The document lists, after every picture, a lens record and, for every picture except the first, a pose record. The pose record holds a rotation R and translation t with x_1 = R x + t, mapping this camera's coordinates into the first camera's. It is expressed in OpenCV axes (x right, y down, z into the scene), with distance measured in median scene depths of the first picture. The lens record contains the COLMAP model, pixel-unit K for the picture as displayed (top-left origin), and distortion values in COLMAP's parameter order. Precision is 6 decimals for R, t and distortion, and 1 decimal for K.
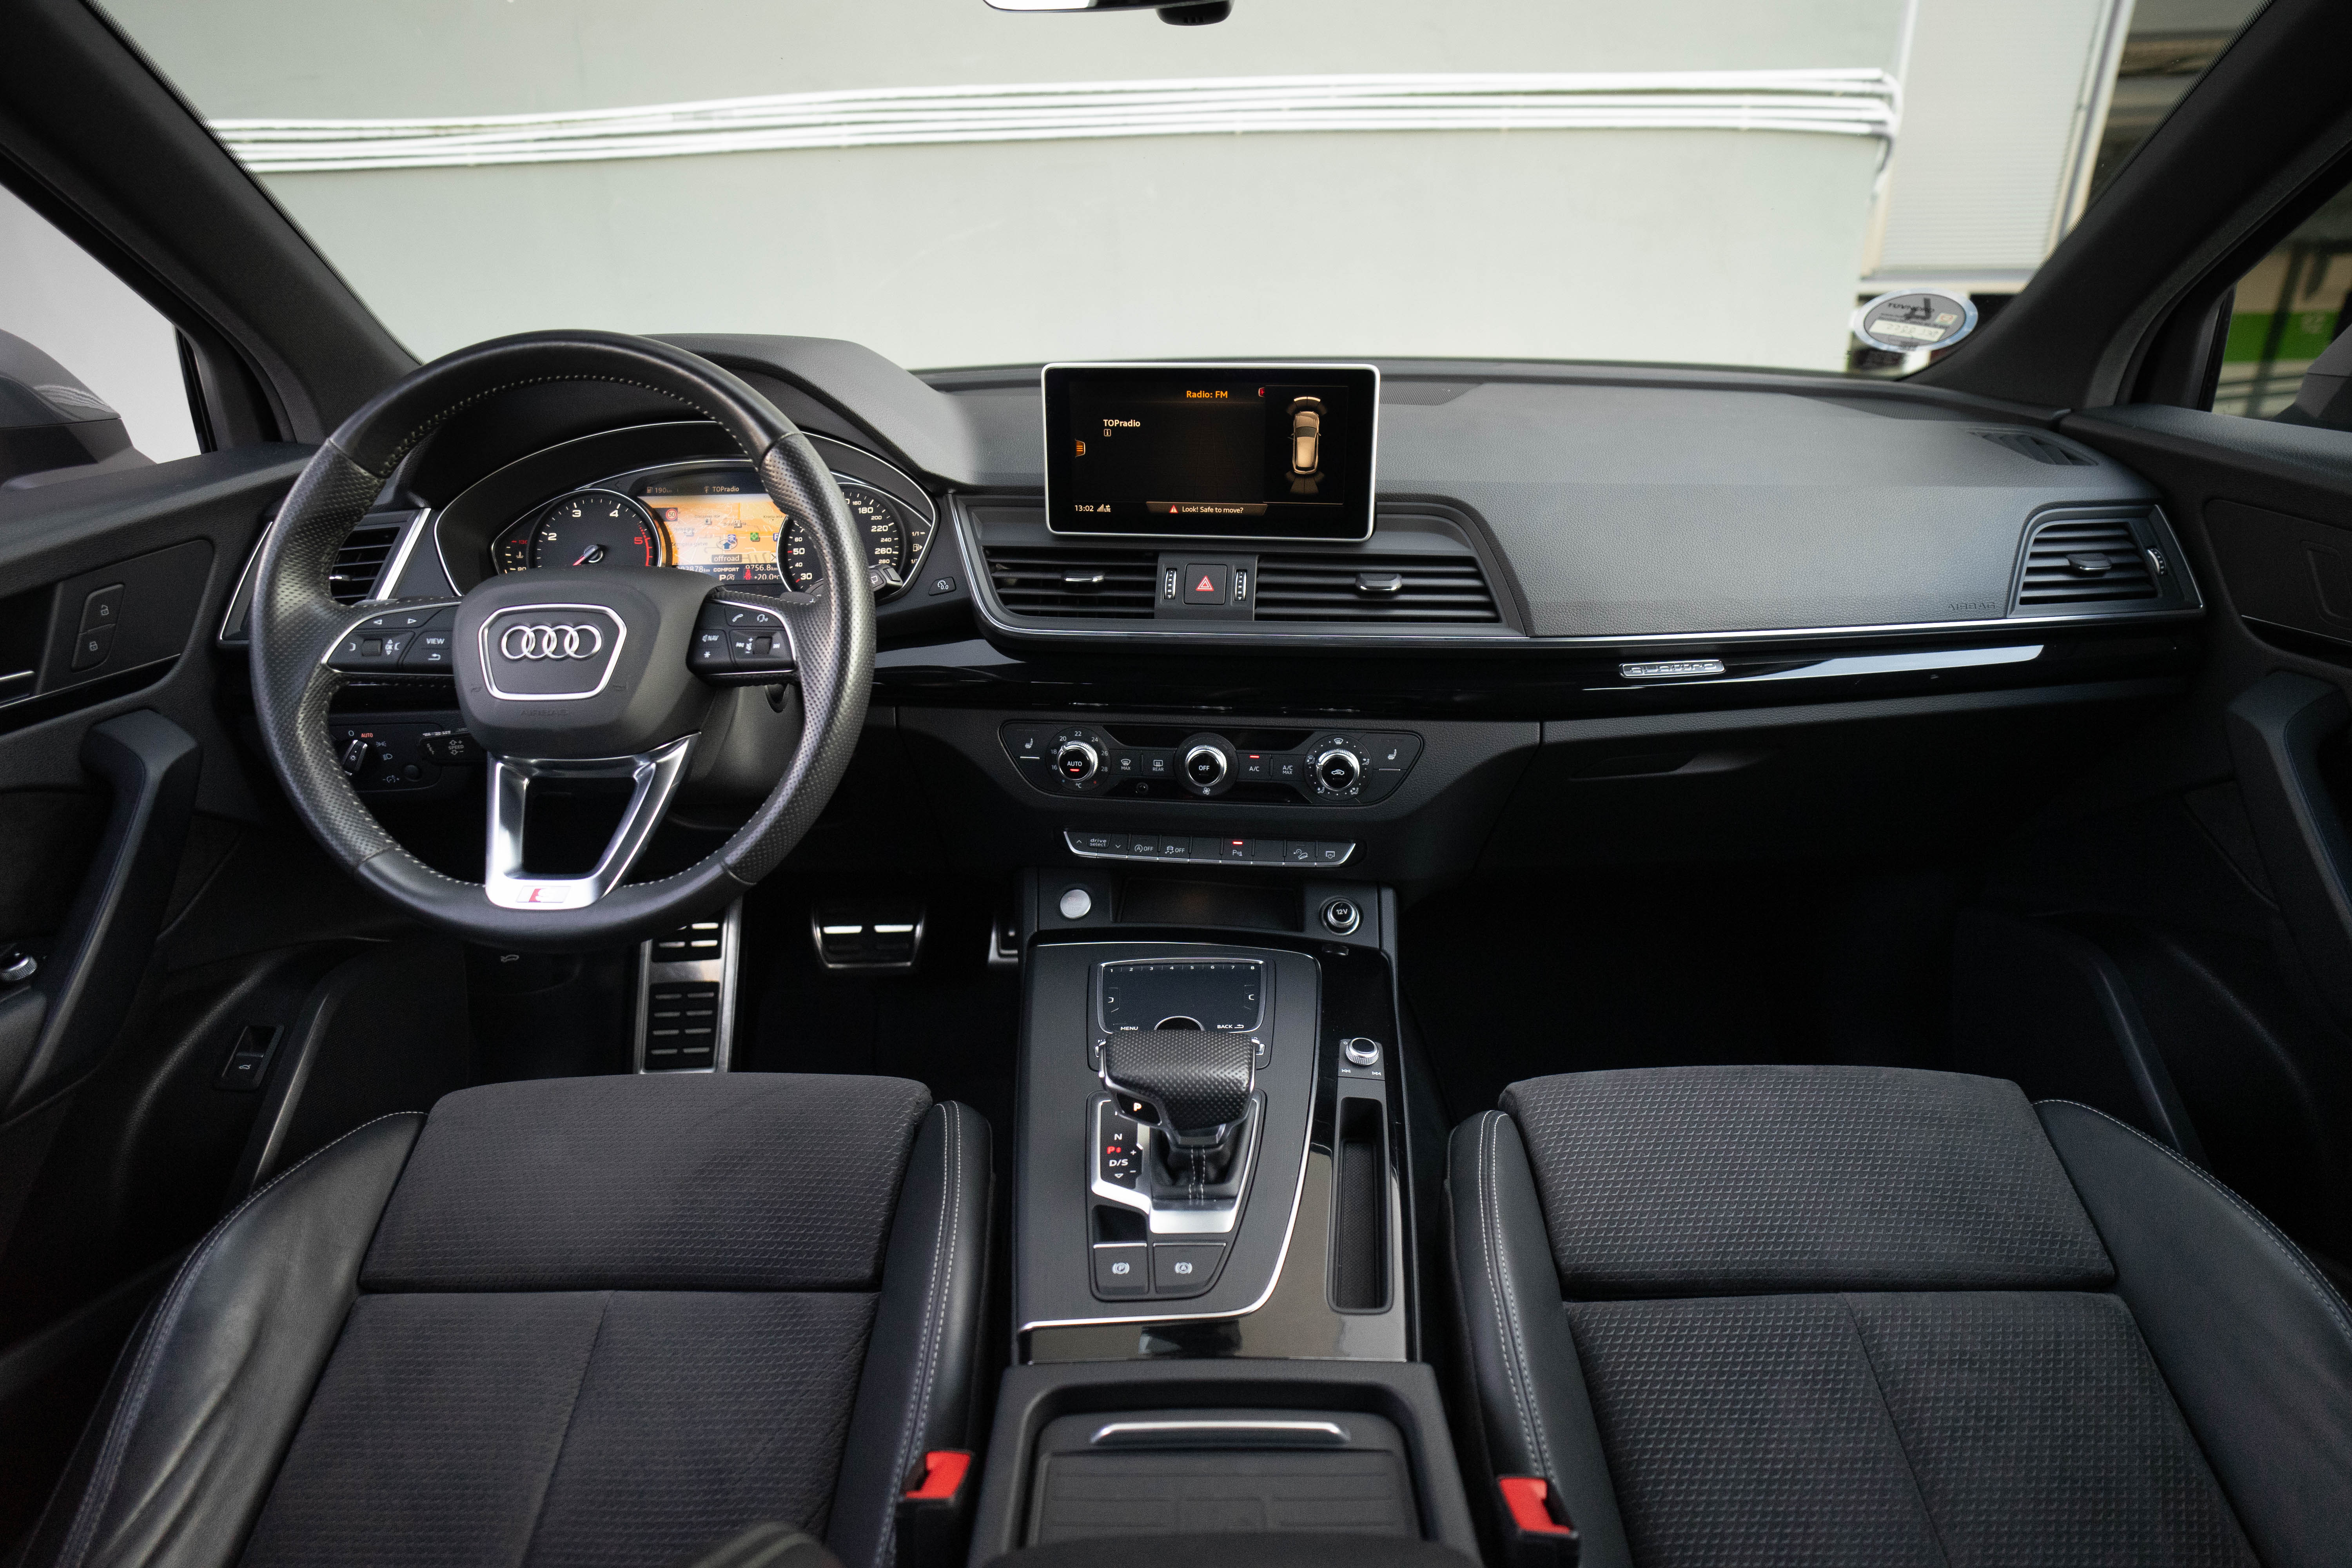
lens RADIAL K [[1226.2, 0, 1186.6], [0, 1226.2, 772.2], [0, 0, 1]] dist [-0.057677, 0.027327]
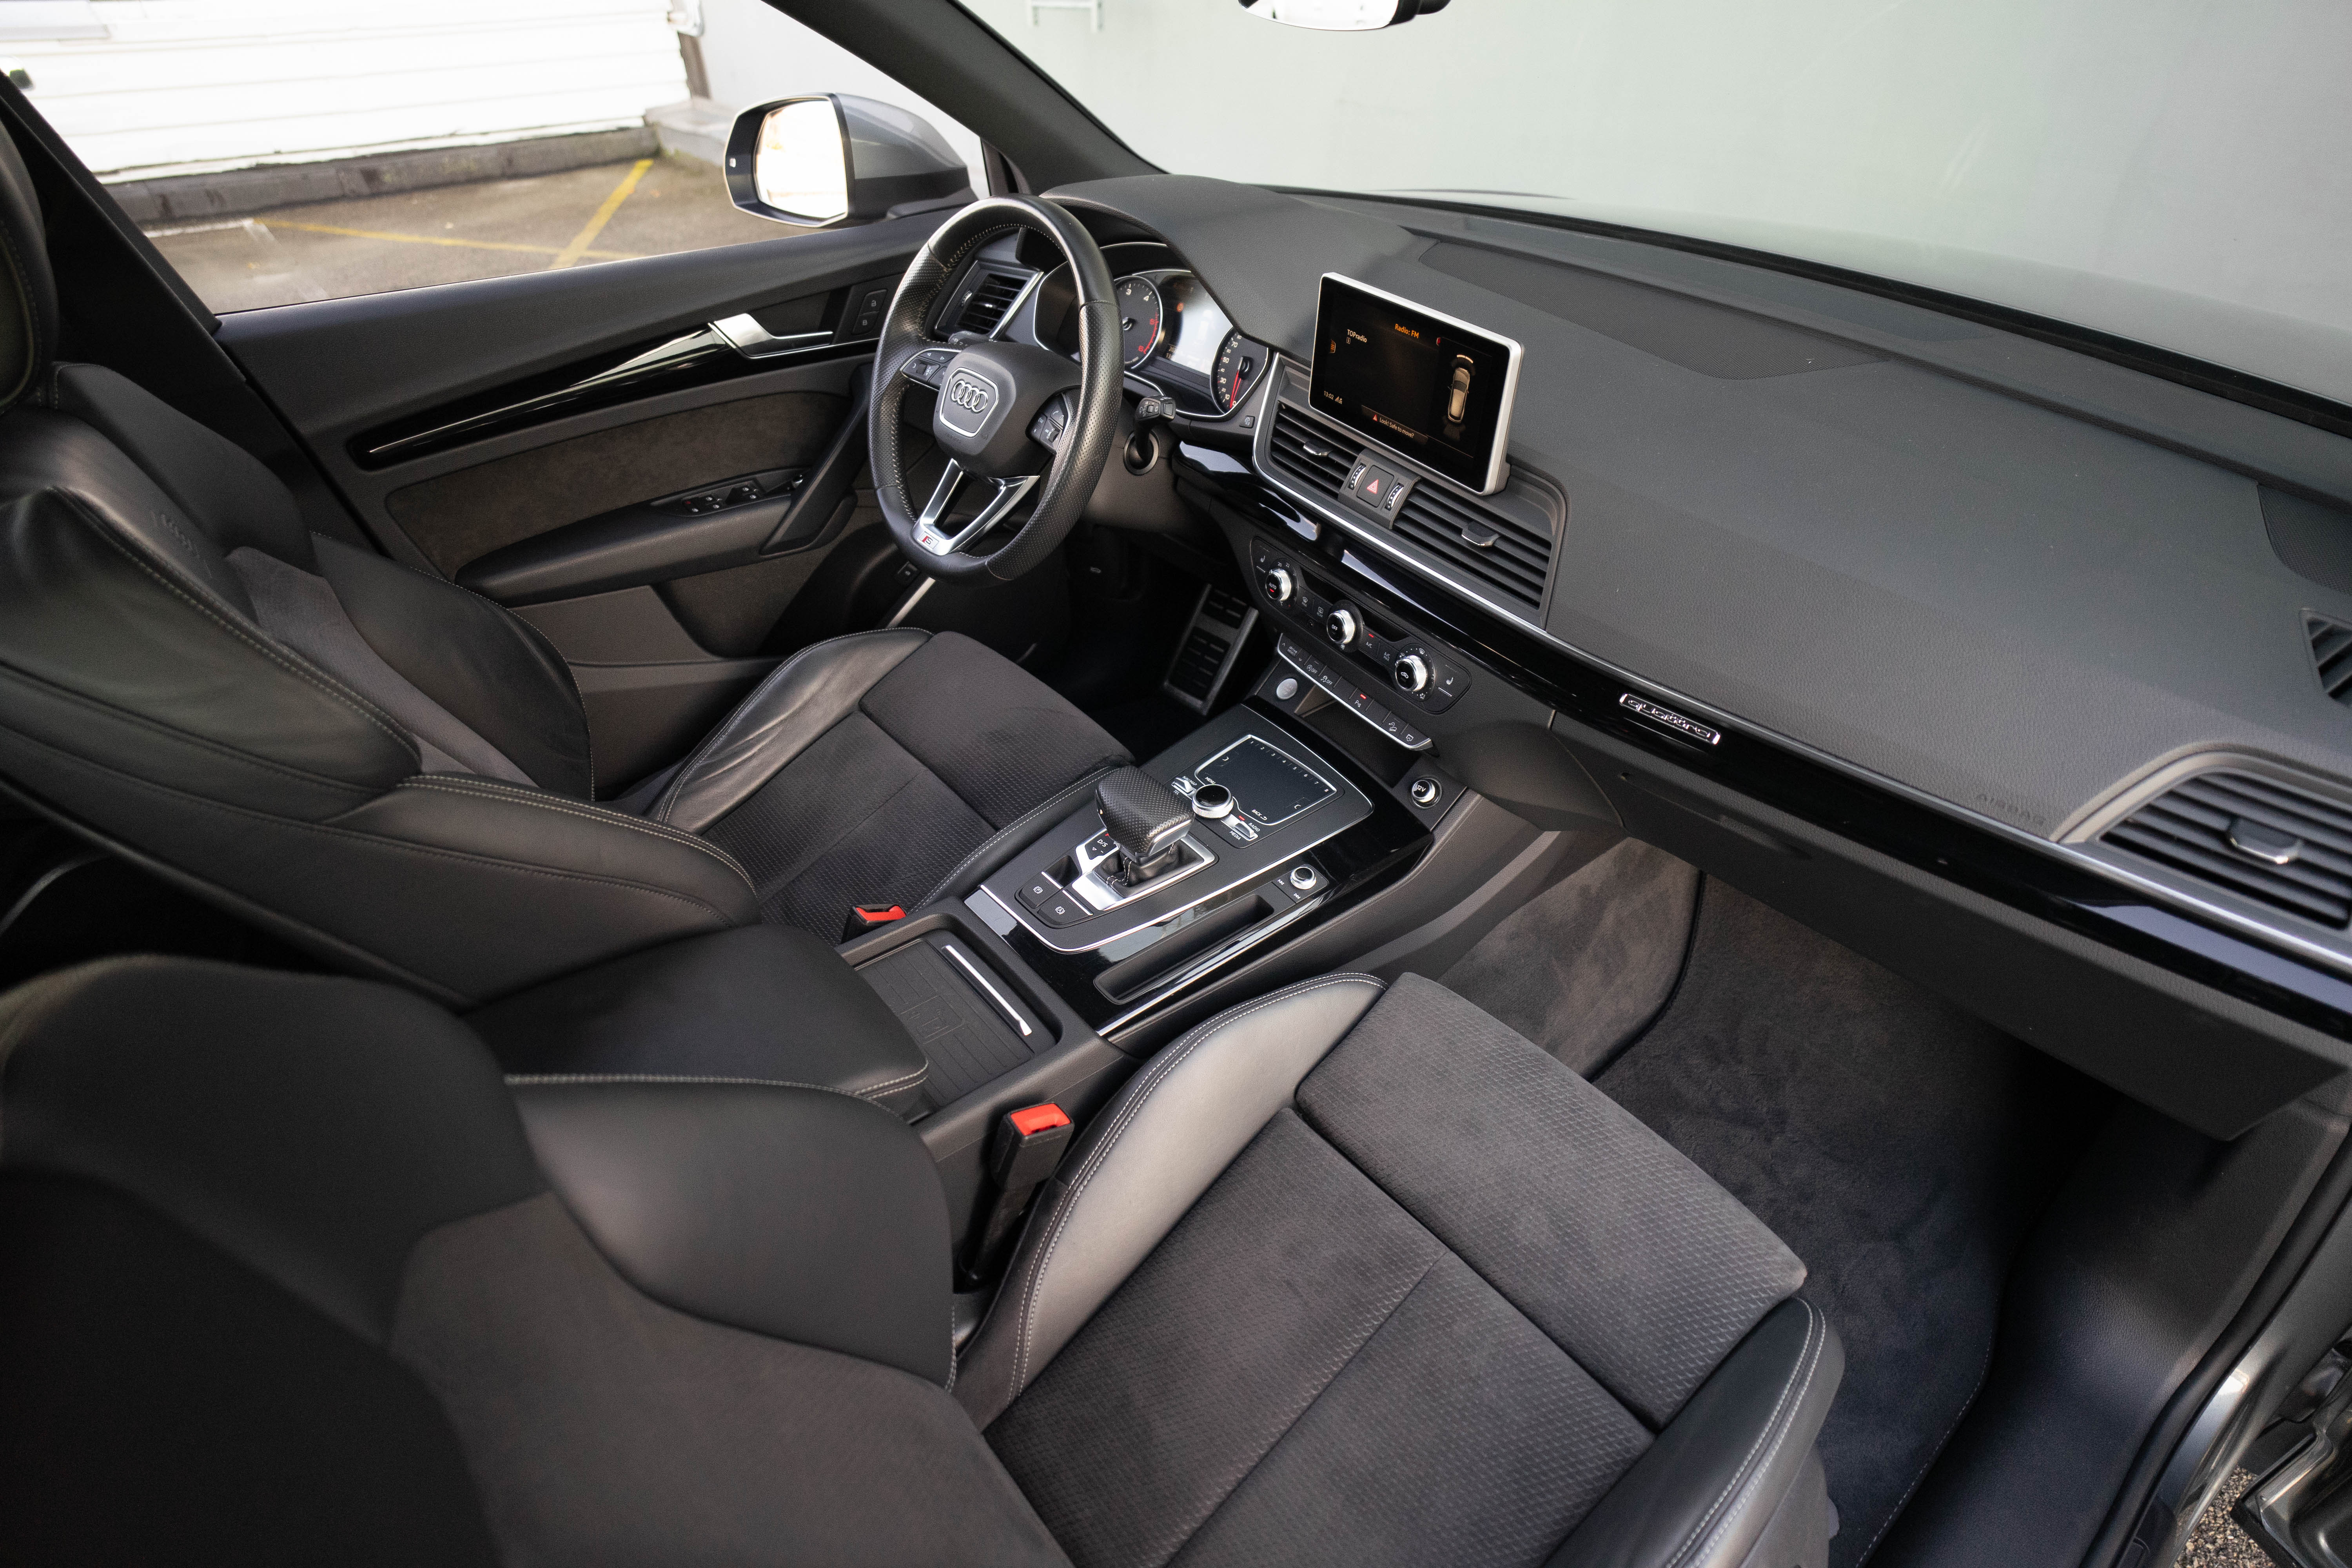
lens RADIAL K [[1226.2, 0, 1186.6], [0, 1226.2, 772.2], [0, 0, 1]] dist [-0.057677, 0.027327]
pose [[0.647186, 0.463398, -0.605320, 0.755494], [-0.296217, 0.884506, 0.360422, -0.283991], [0.702429, -0.053954, 0.709706, 0.004117]]
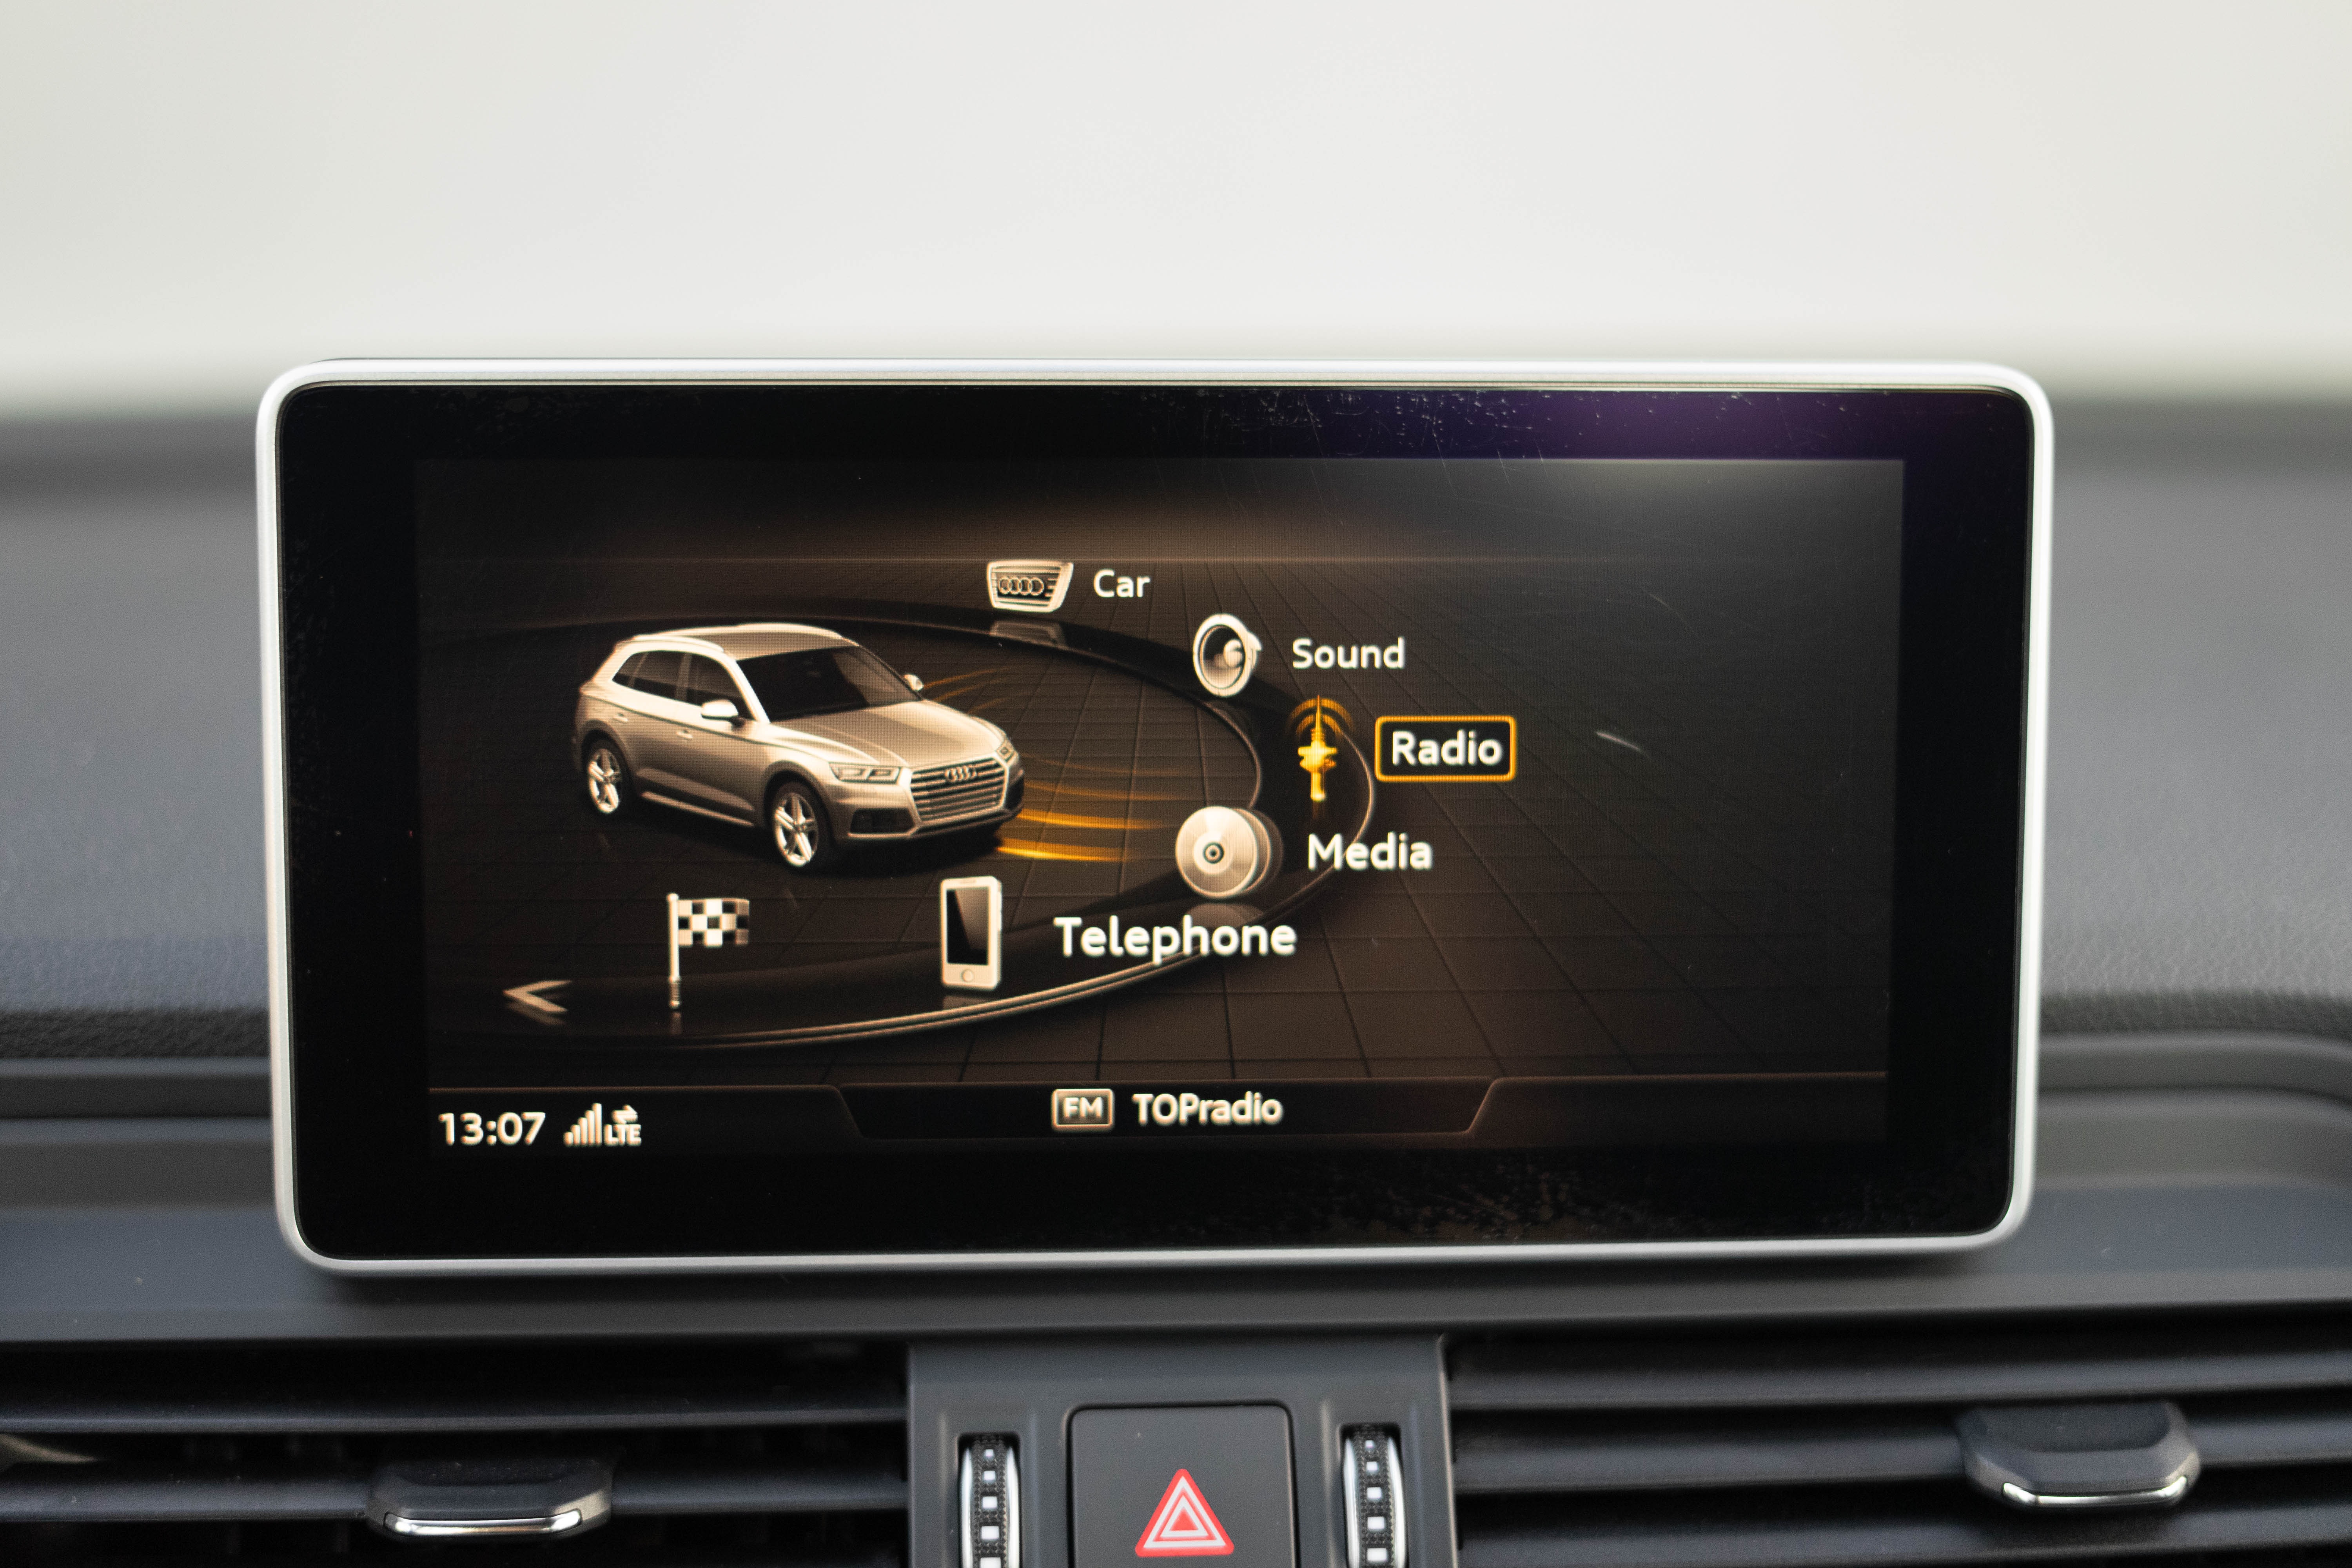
lens RADIAL K [[3881.3, 0, 1221.2], [0, 3881.3, 792.8], [0, 0, 1]] dist [-0.081188, -0.073065]
pose [[0.975462, -0.021671, 0.219099, -0.104416], [0.072202, 0.971598, -0.225354, -0.128420], [-0.207992, 0.235644, 0.949321, 0.424116]]
